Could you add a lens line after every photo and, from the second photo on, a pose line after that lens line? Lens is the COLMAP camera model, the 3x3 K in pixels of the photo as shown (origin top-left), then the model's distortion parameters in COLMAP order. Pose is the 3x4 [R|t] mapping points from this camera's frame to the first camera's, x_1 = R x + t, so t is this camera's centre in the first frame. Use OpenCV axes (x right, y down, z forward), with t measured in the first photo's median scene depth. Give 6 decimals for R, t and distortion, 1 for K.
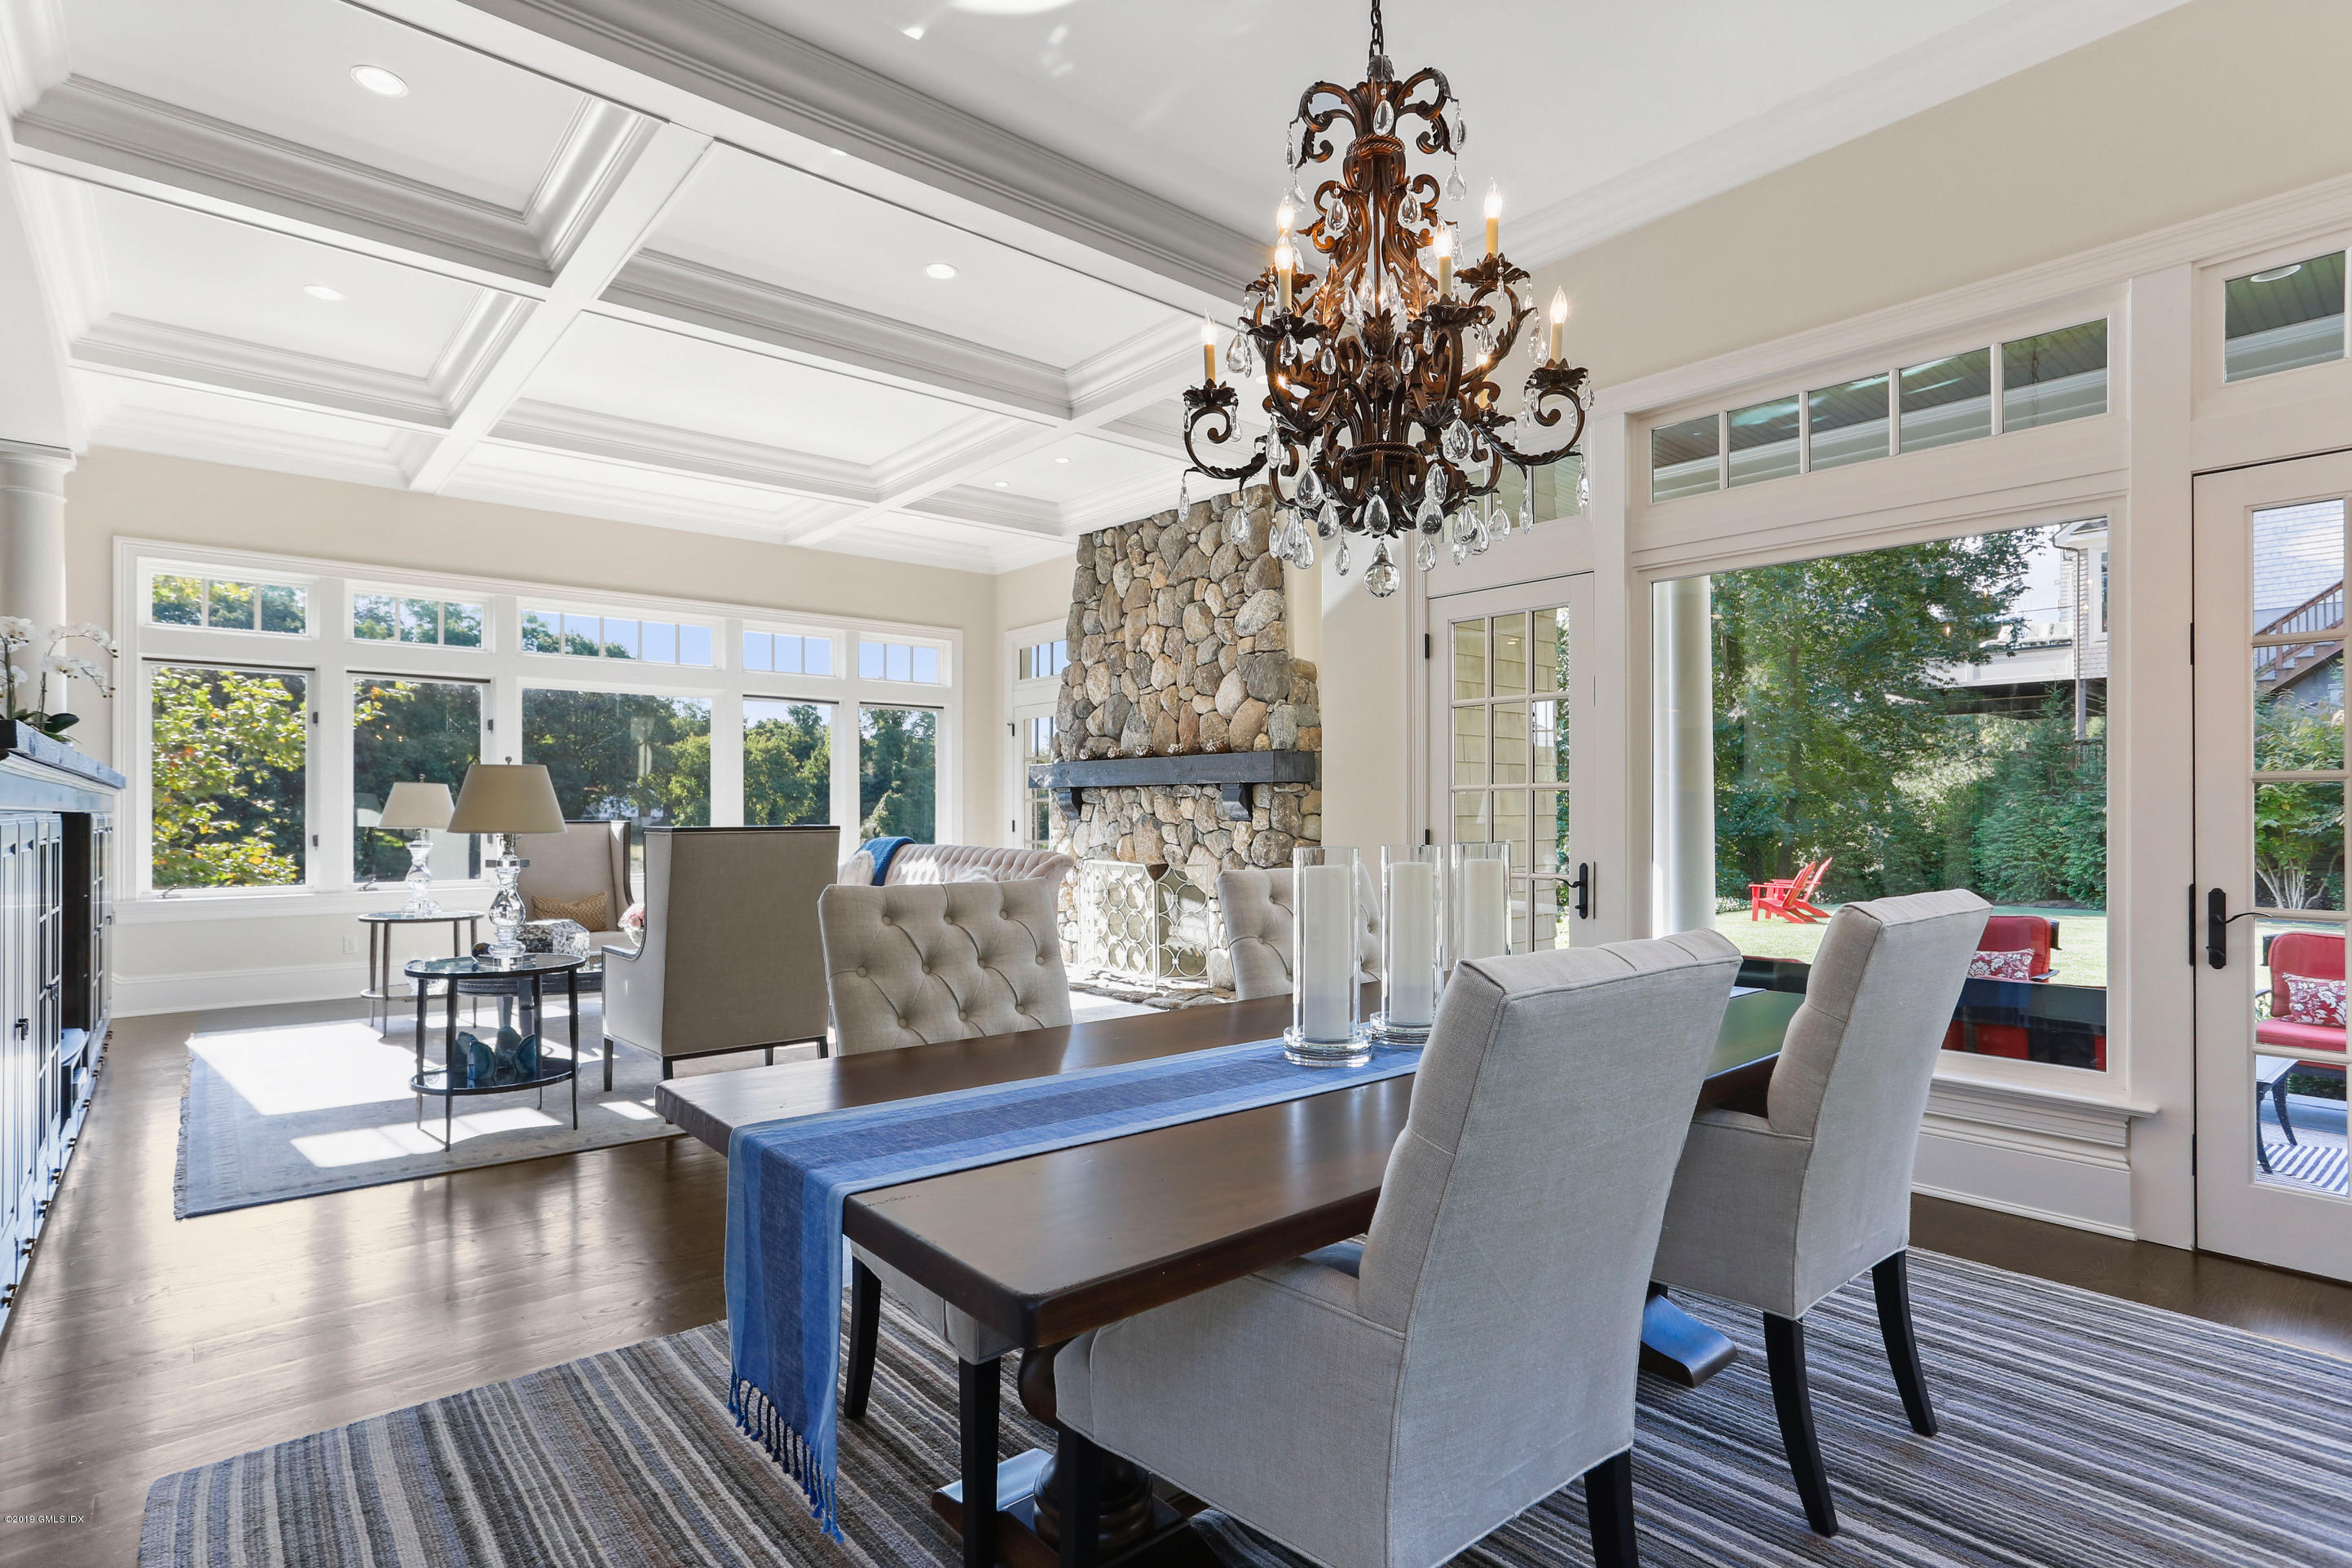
lens RADIAL K [[1161.3, 0, 1180.2], [0, 1161.3, 791.3], [0, 0, 1]] dist [-0.030969, 0.019809]
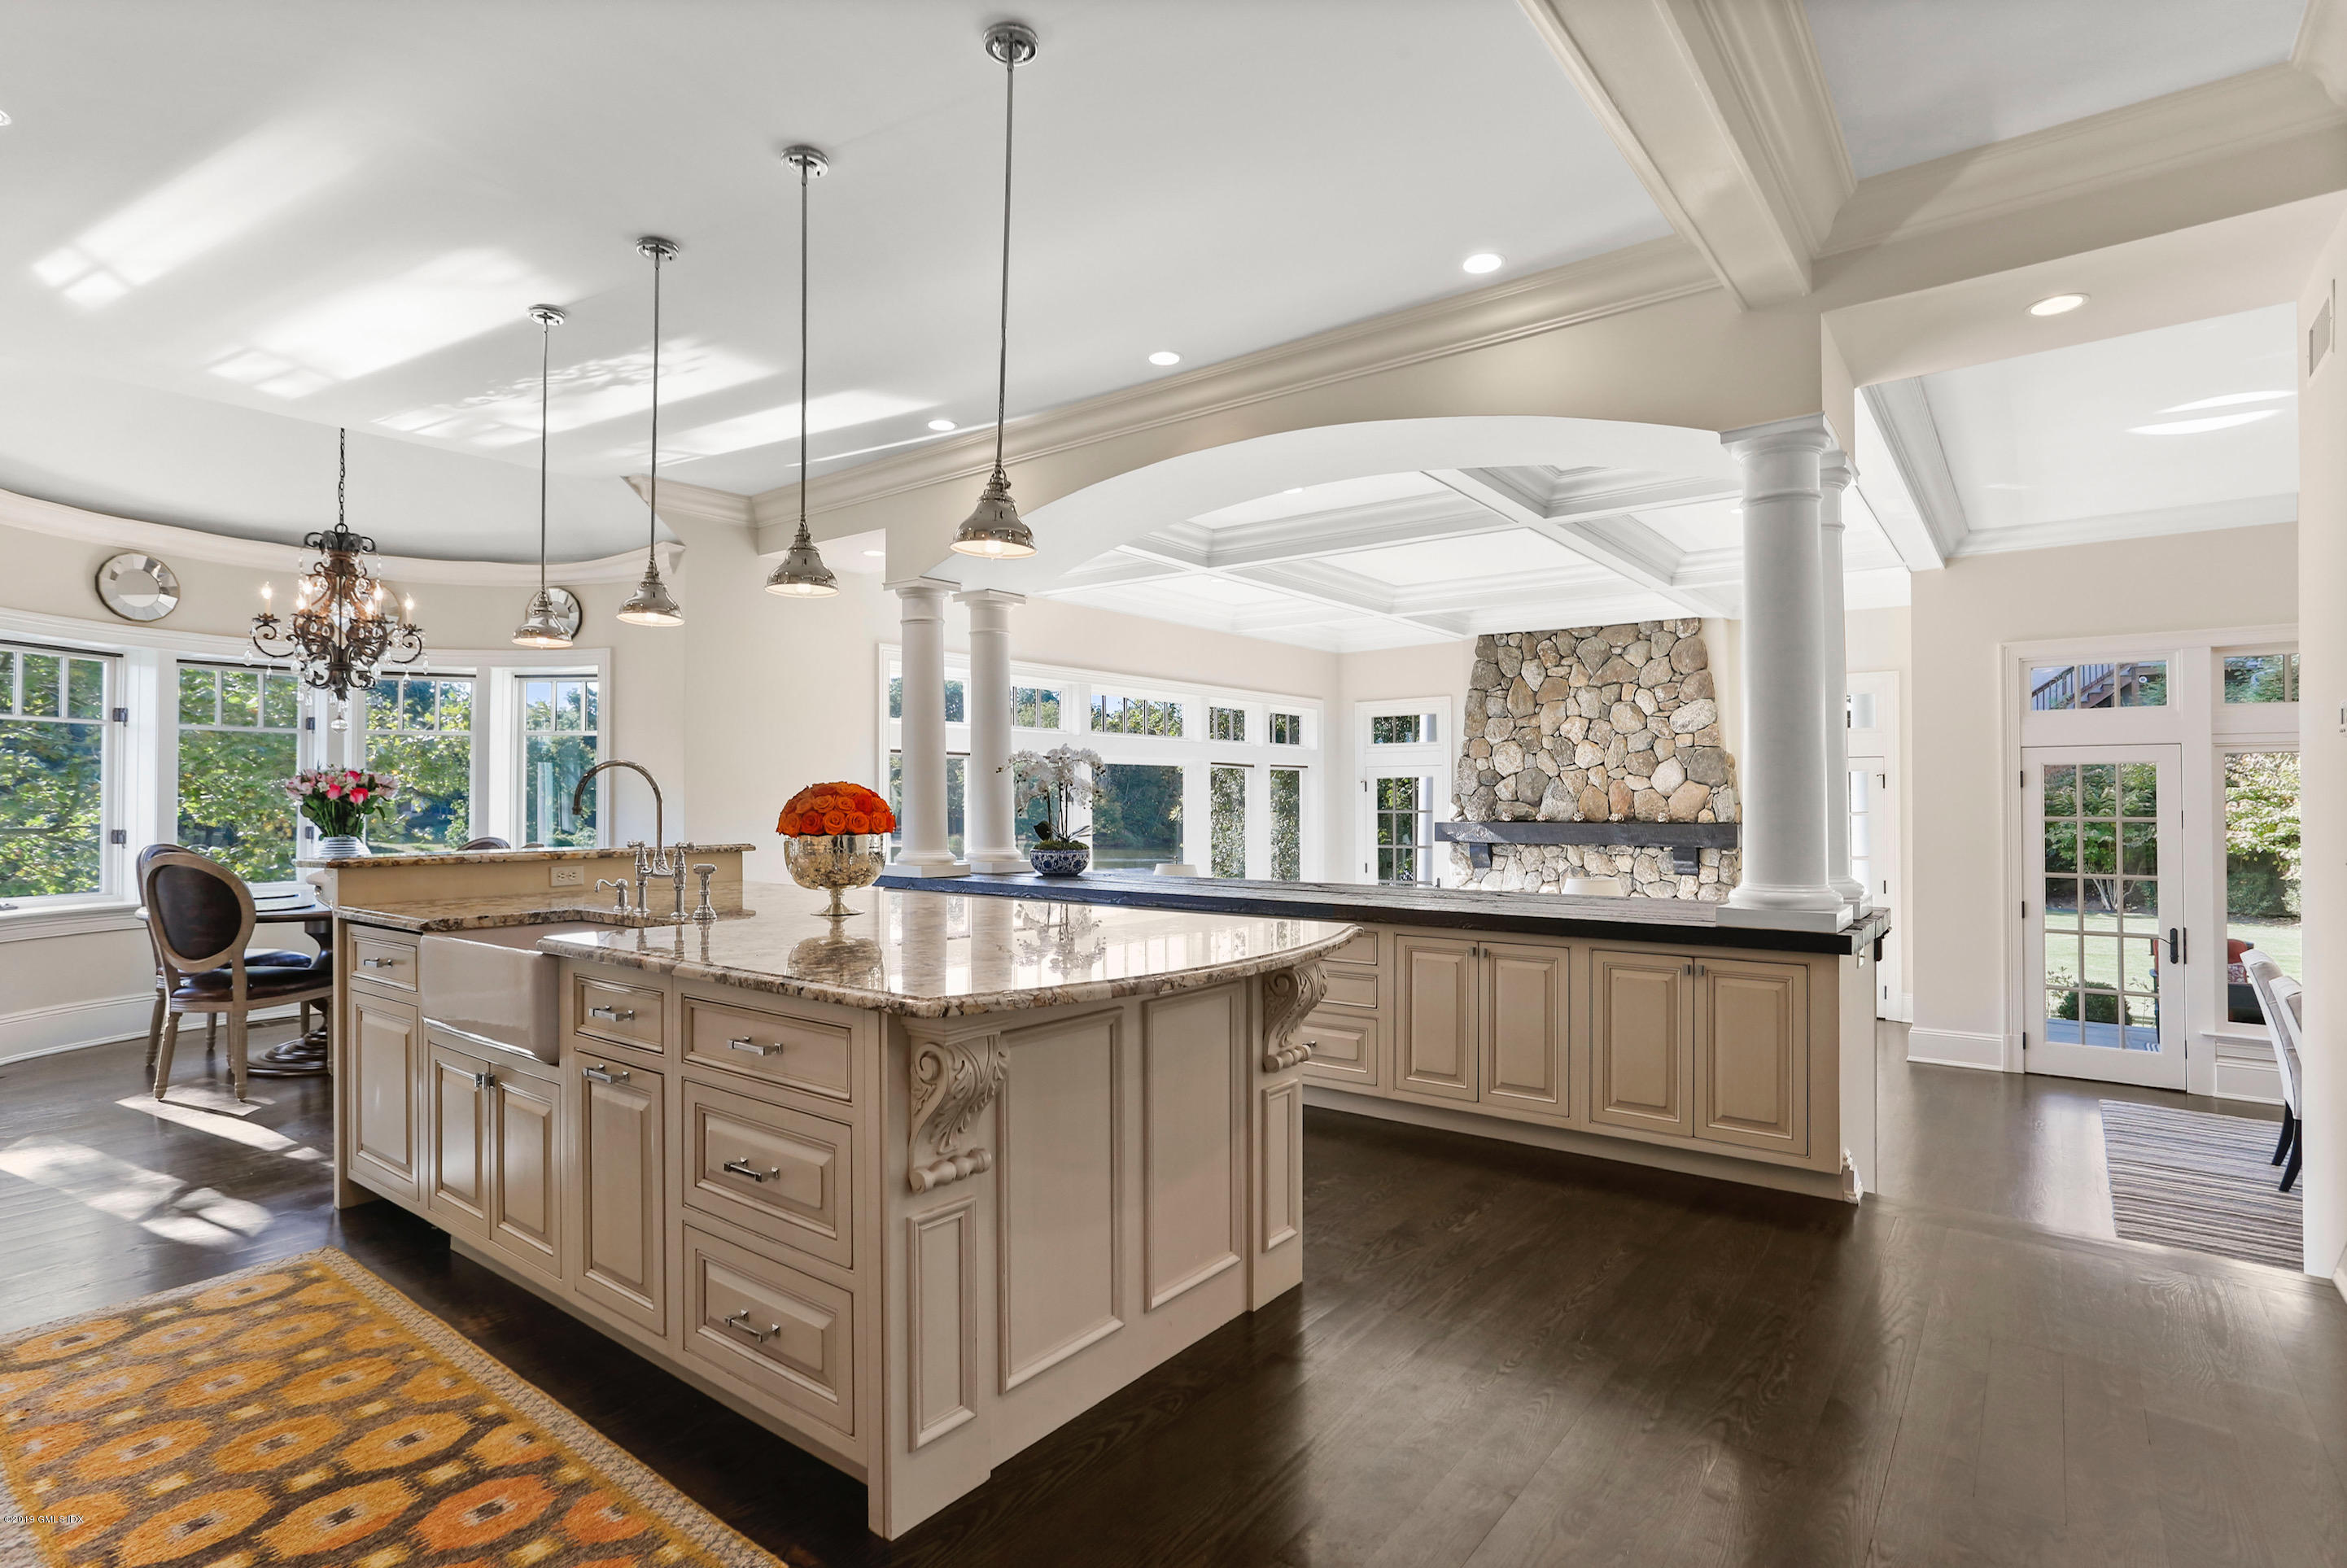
lens RADIAL K [[1158.8, 0, 1177.8], [0, 1158.8, 771.5], [0, 0, 1]] dist [-0.030969, 0.019809]
pose [[0.978176, 0.005209, 0.207711, -0.701462], [-0.003917, 0.999970, -0.006628, -0.072771], [-0.207739, 0.005670, 0.978168, -0.134466]]
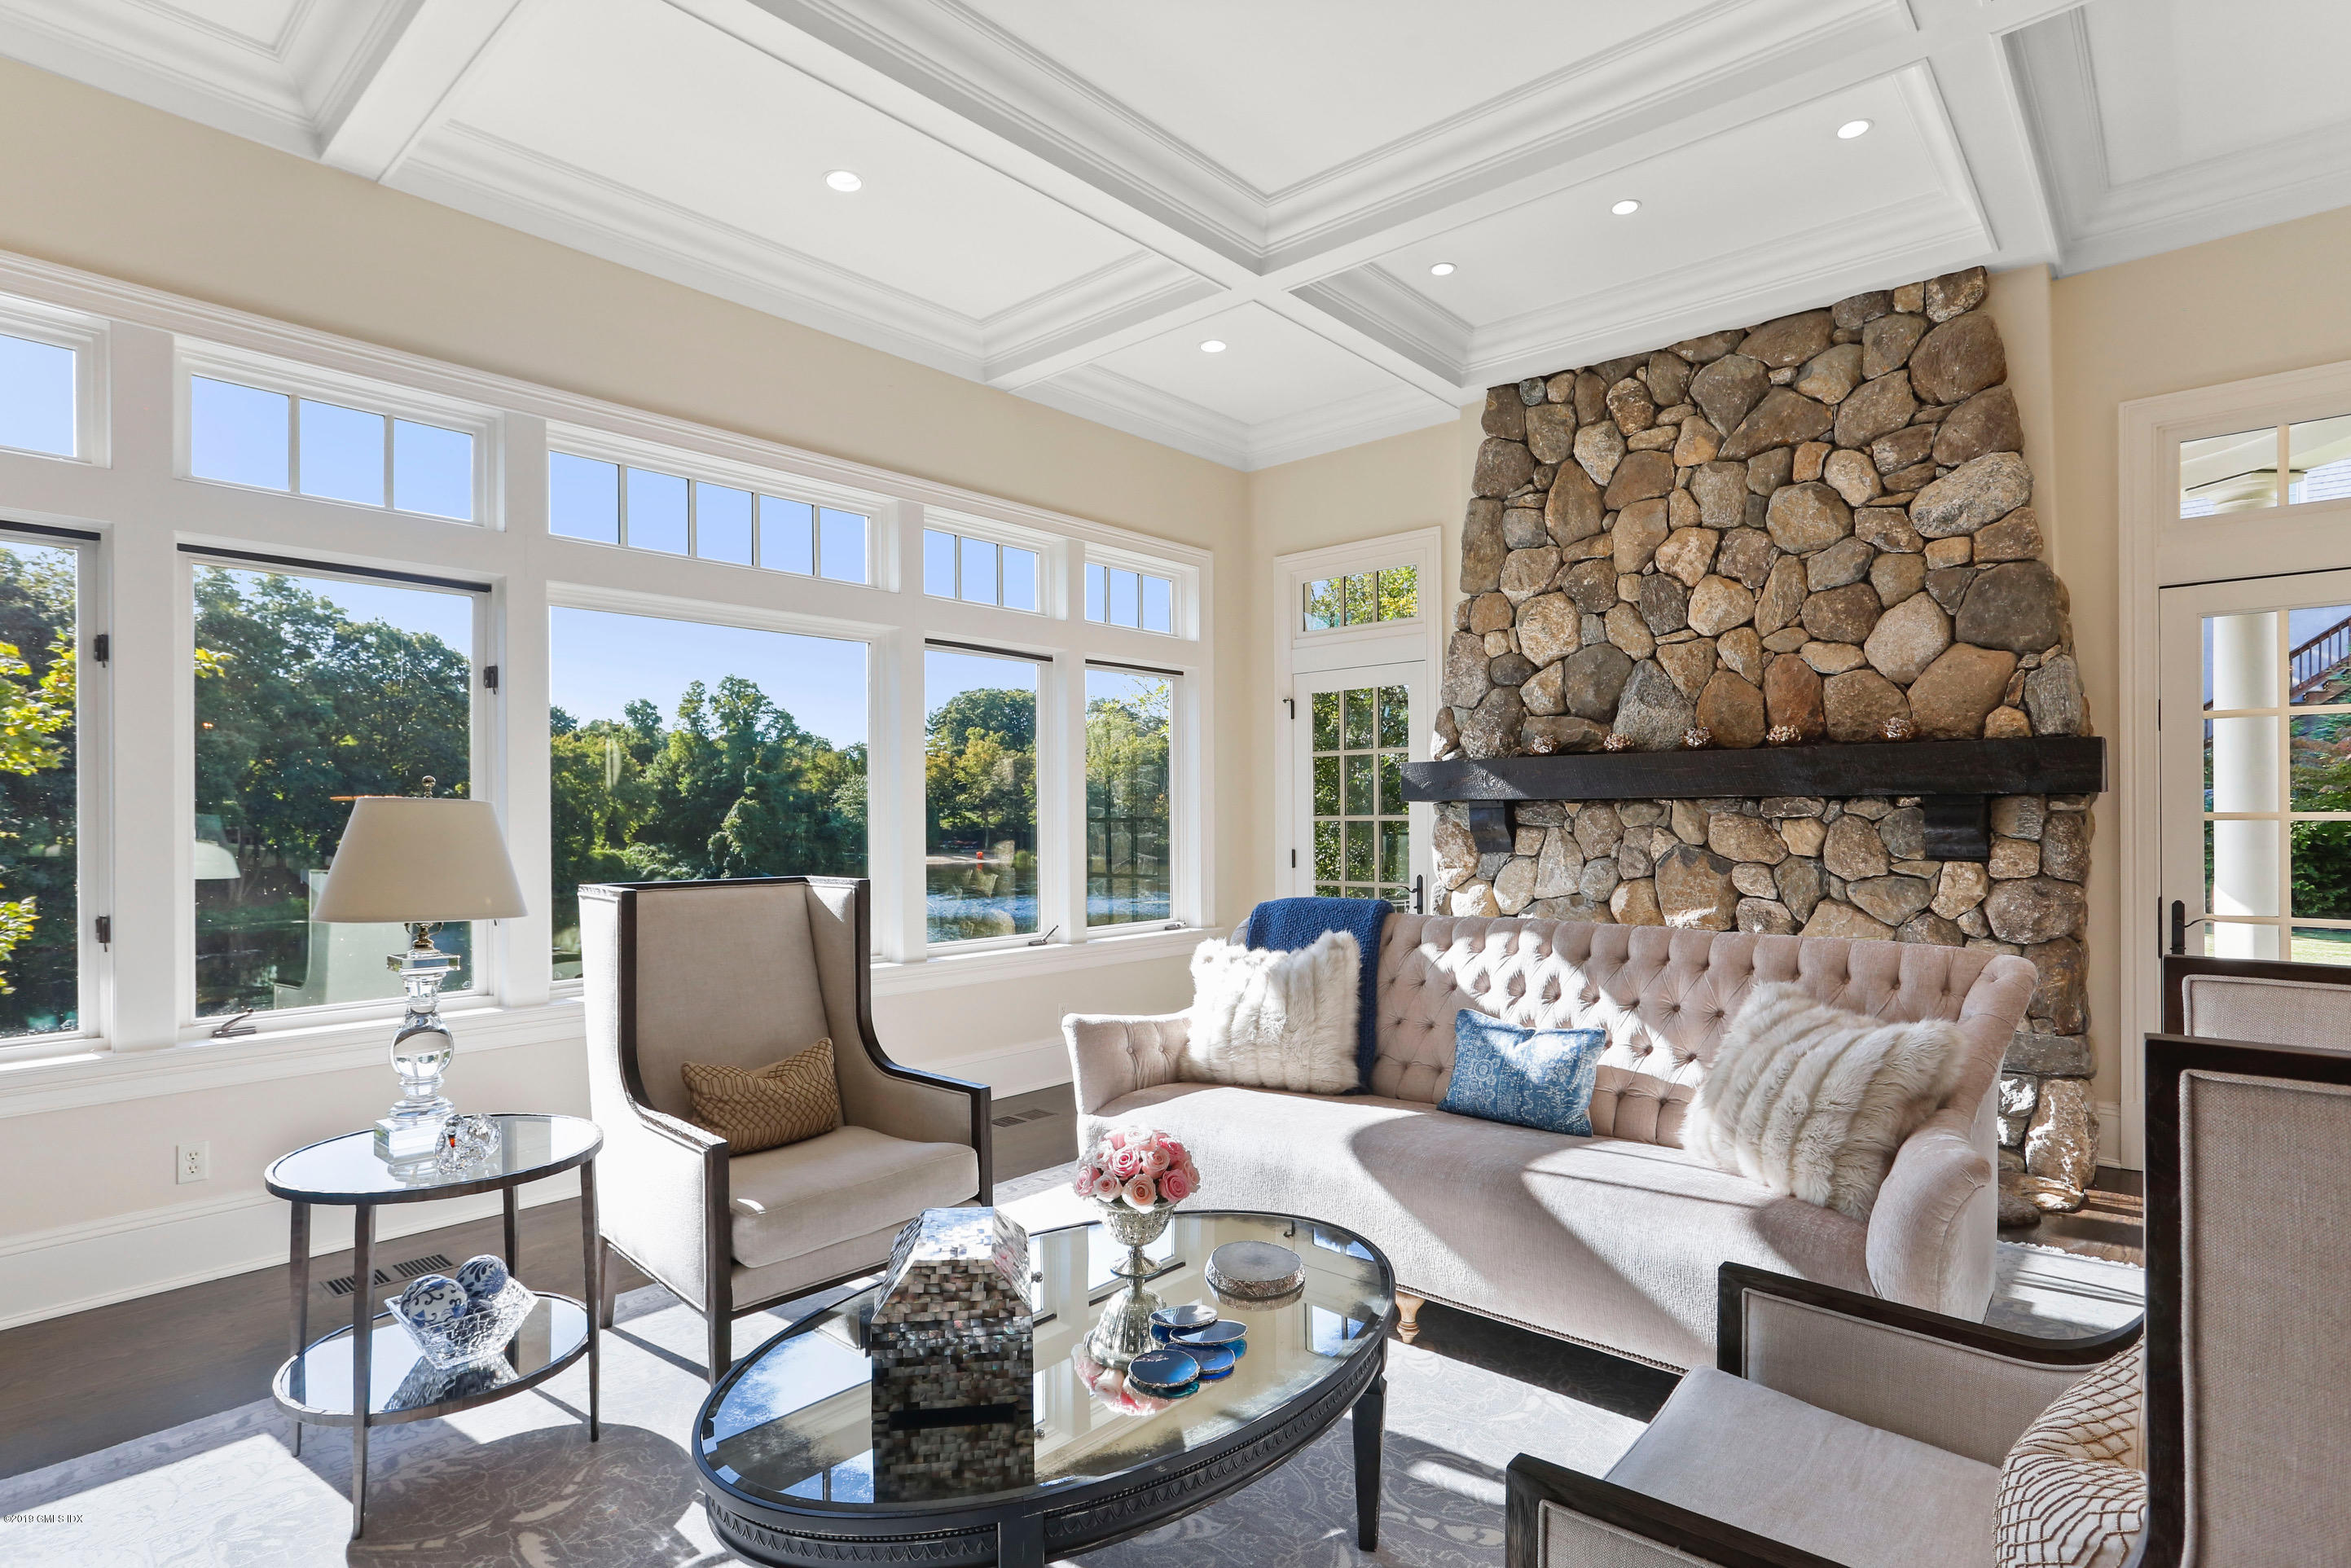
lens RADIAL K [[1160.8, 0, 1181.9], [0, 1160.8, 797.6], [0, 0, 1]] dist [-0.030969, 0.019809]
pose [[0.990576, 0.001655, 0.136958, -0.357375], [-0.001644, 0.999999, -0.000196, -0.004407], [-0.136958, -0.000030, 0.990577, 0.451404]]
